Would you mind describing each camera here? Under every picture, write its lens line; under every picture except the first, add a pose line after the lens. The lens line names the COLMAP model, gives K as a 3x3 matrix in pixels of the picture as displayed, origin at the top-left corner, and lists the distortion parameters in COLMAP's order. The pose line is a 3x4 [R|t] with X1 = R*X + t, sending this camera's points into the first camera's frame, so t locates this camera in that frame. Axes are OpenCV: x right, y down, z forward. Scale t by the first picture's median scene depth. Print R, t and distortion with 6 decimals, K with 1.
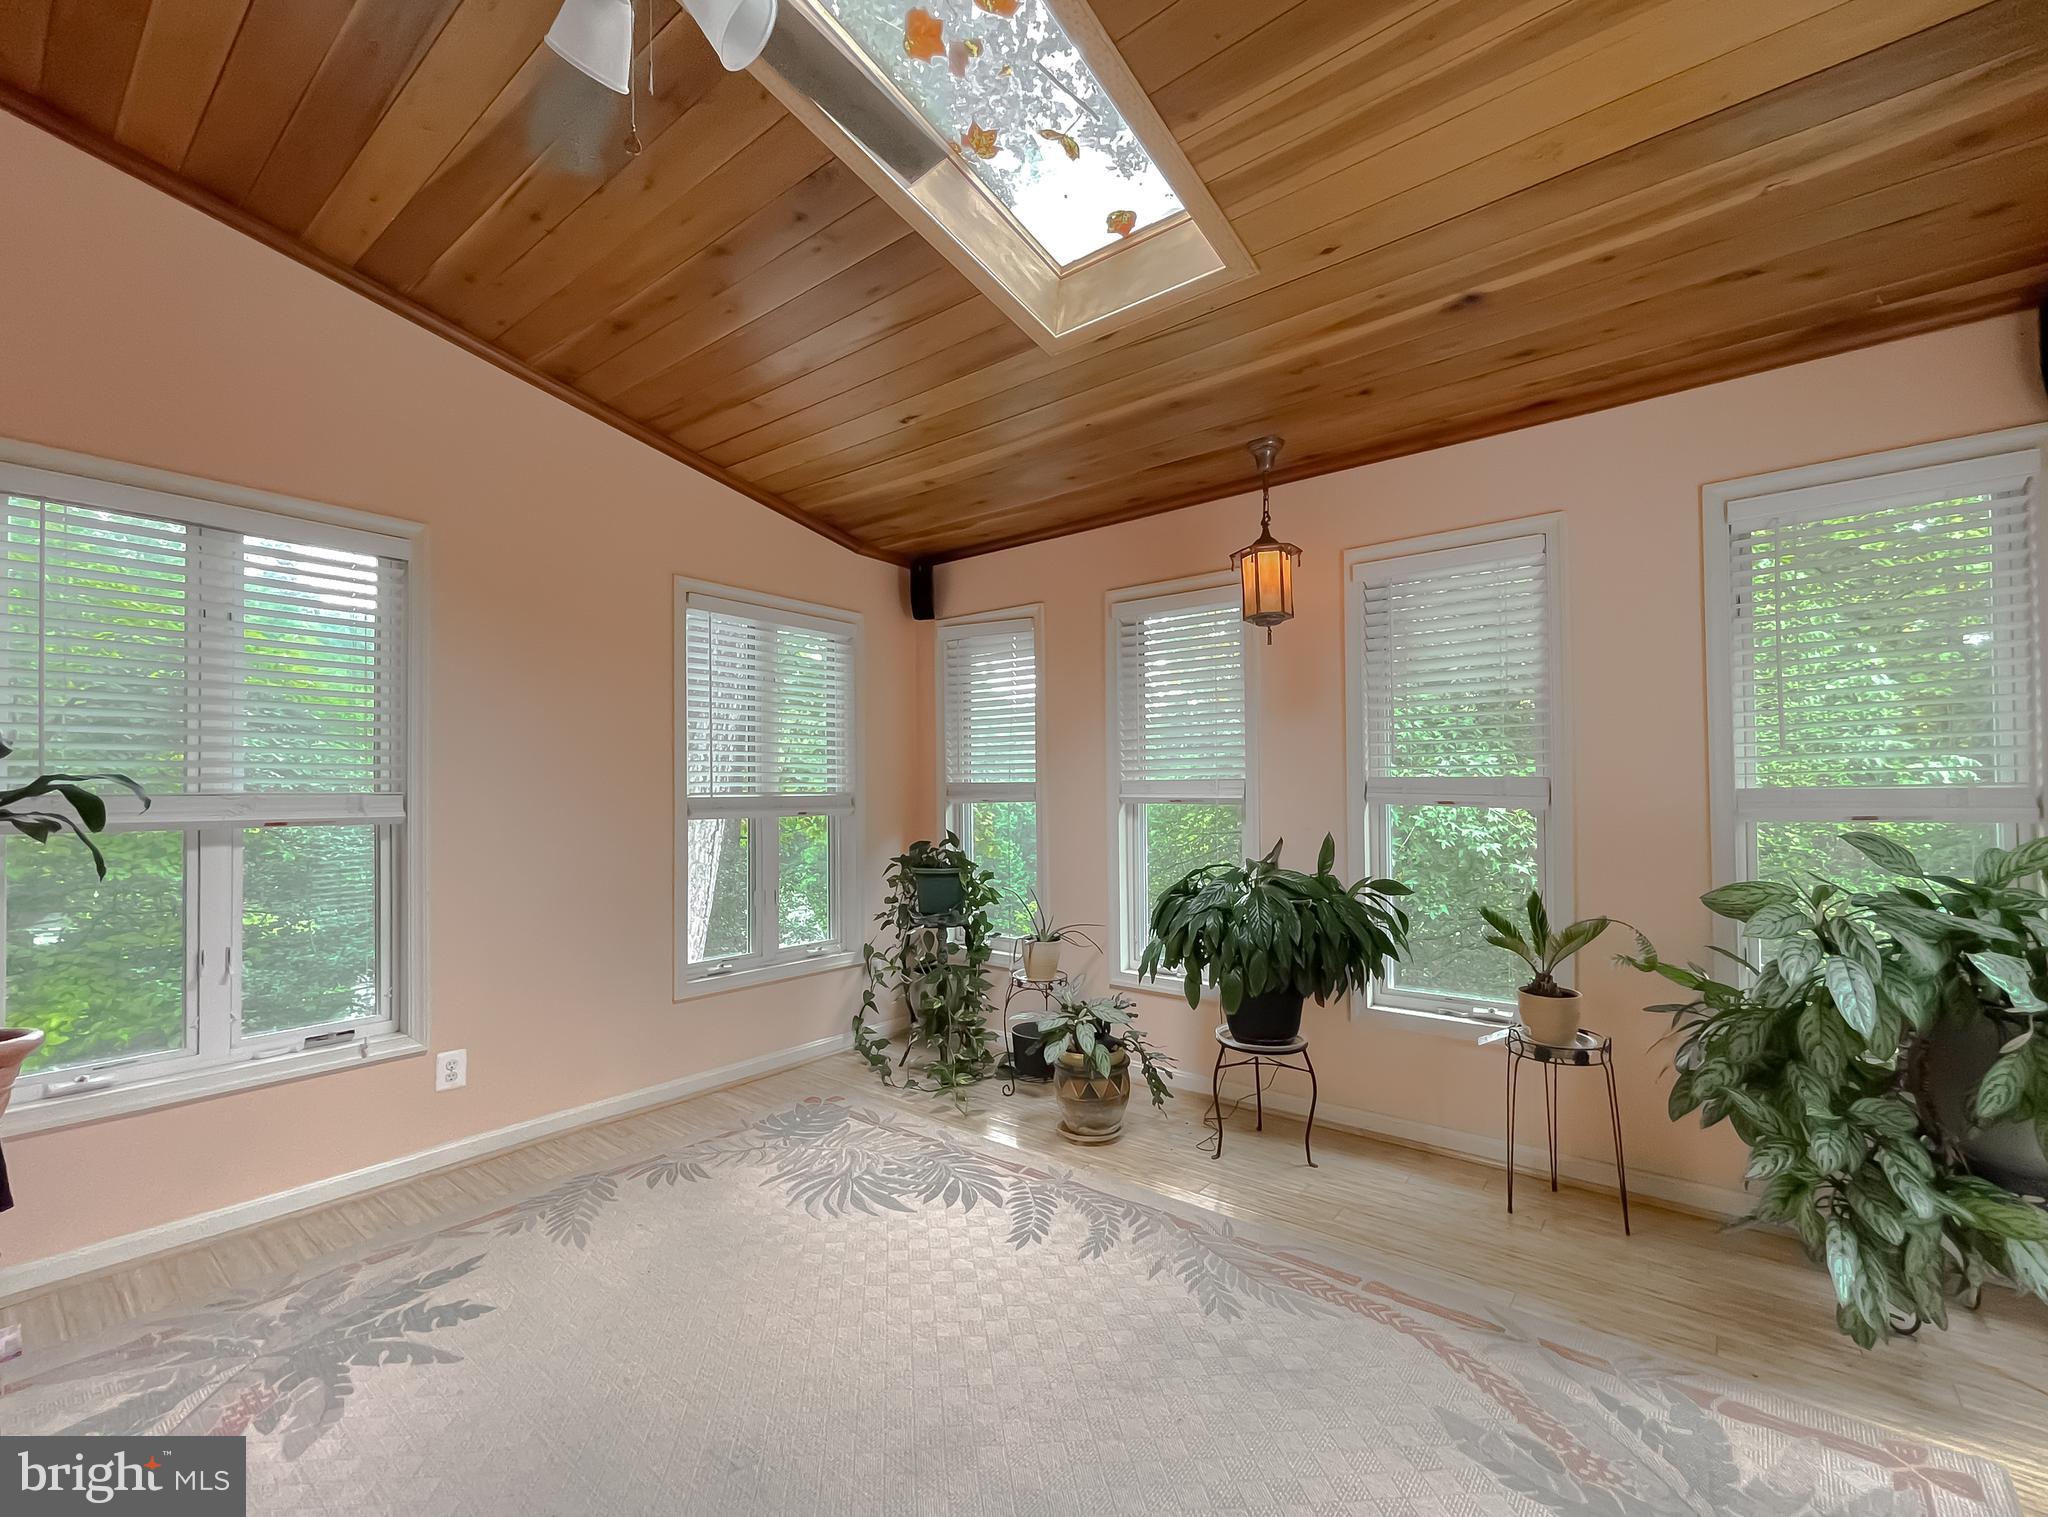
lens RADIAL K [[871.0, 0, 1021.4], [0, 871.0, 774.3], [0, 0, 1]] dist [0.001059, 0.000427]
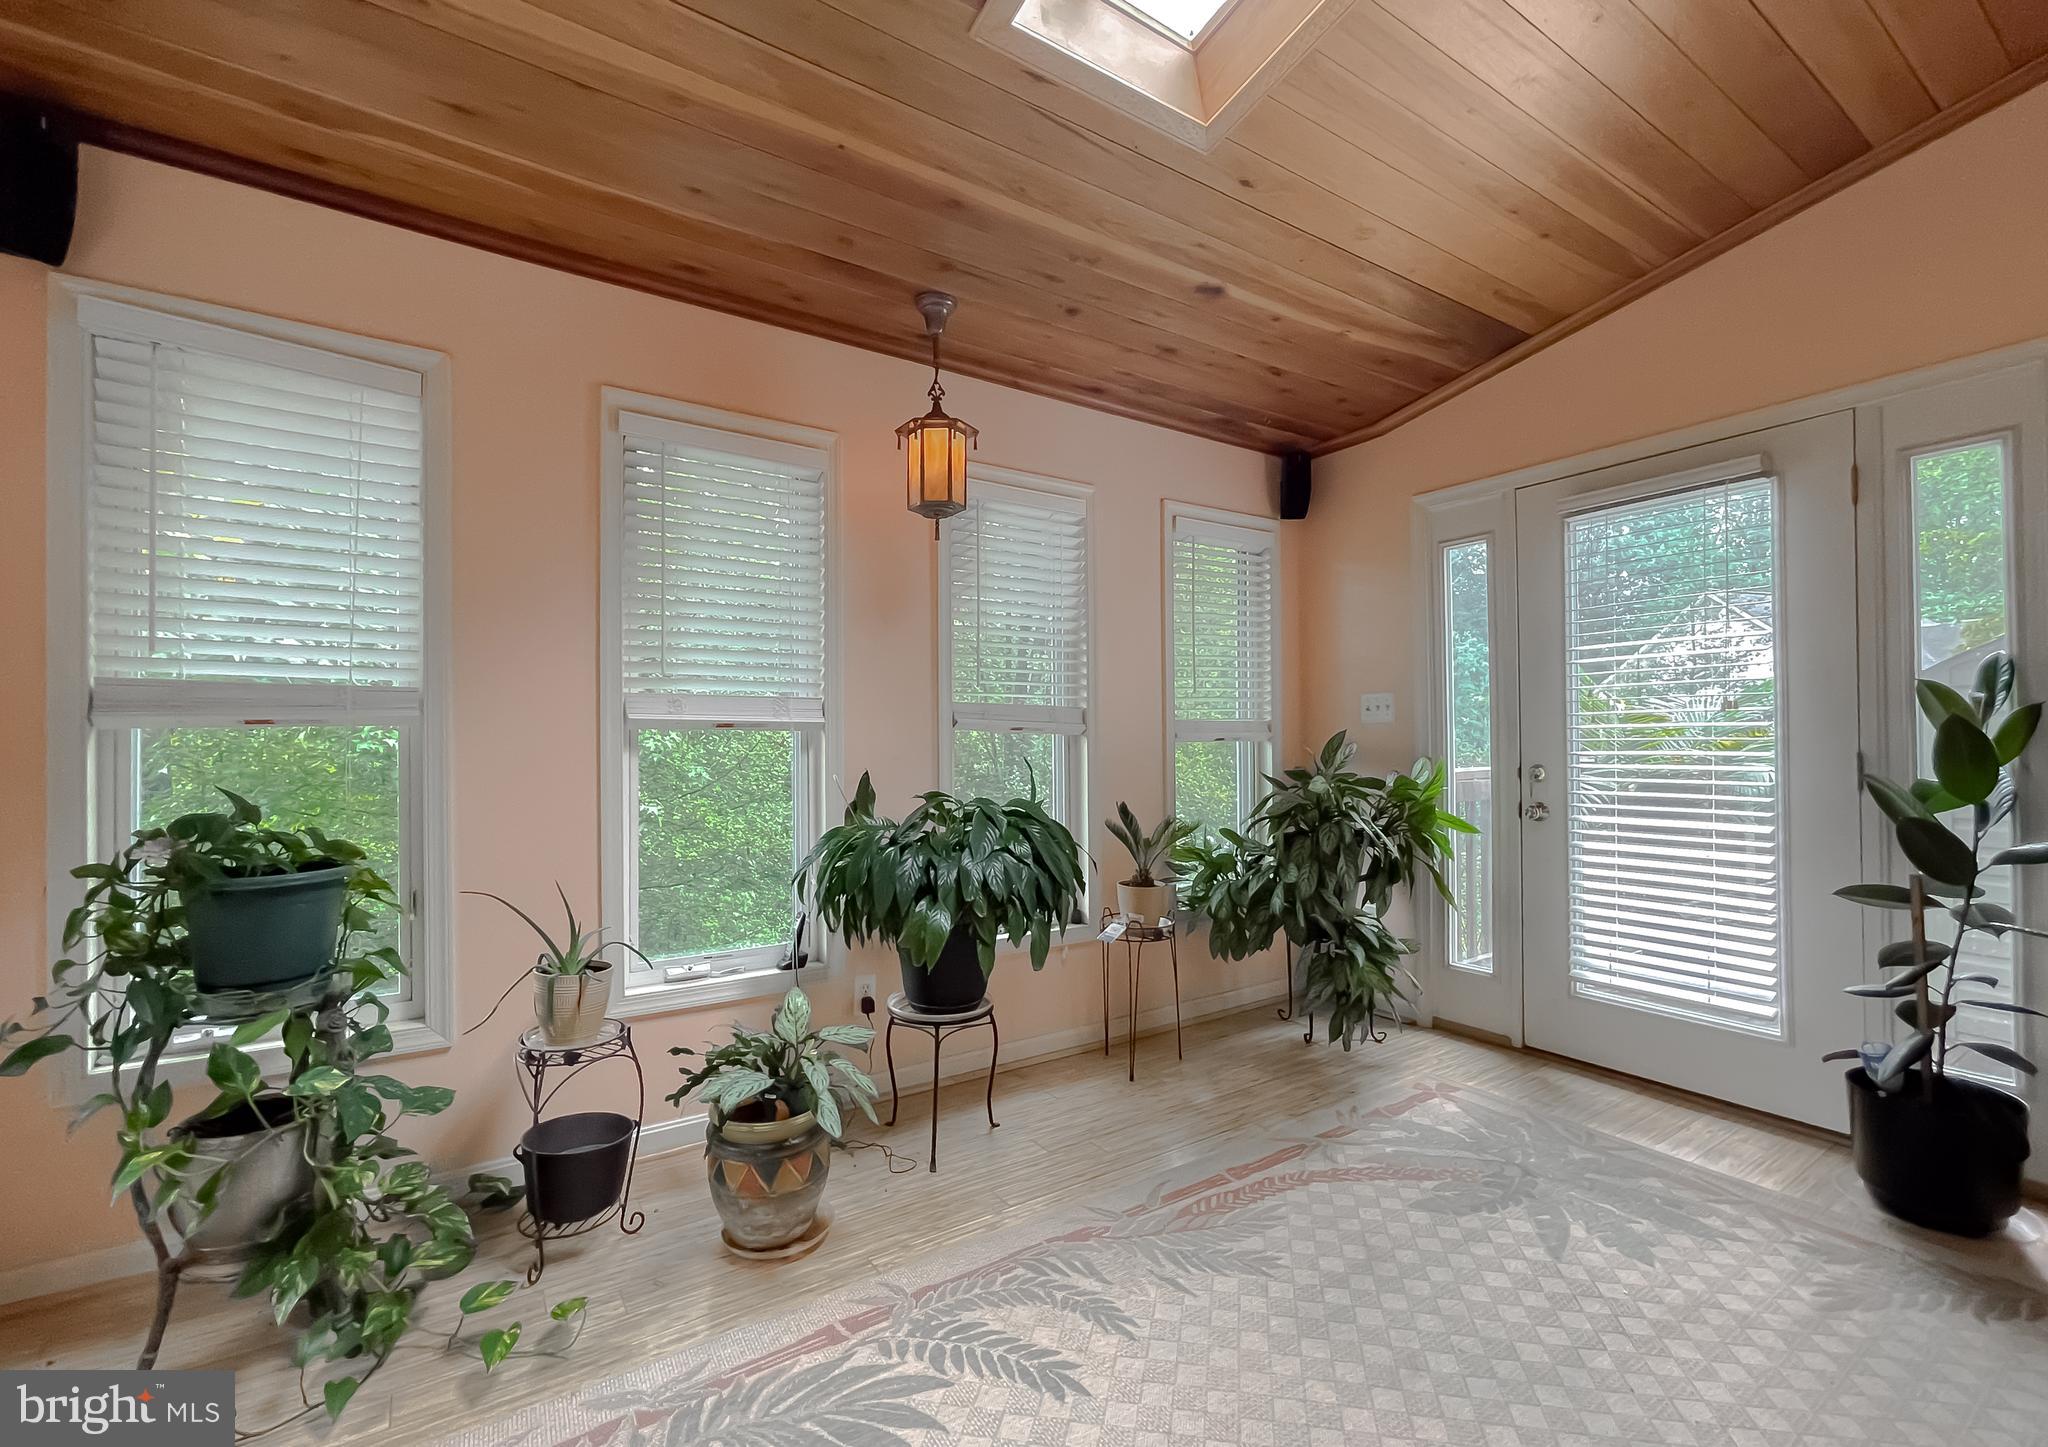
lens RADIAL K [[874.8, 0, 1024.0], [0, 874.8, 723.5], [0, 0, 1]] dist [-0.001970, -0.000128]
pose [[0.307881, 0.024776, 0.951102, -0.611031], [-0.018829, 0.999624, -0.019944, 0.058523], [-0.951238, -0.011768, 0.308232, 0.803895]]
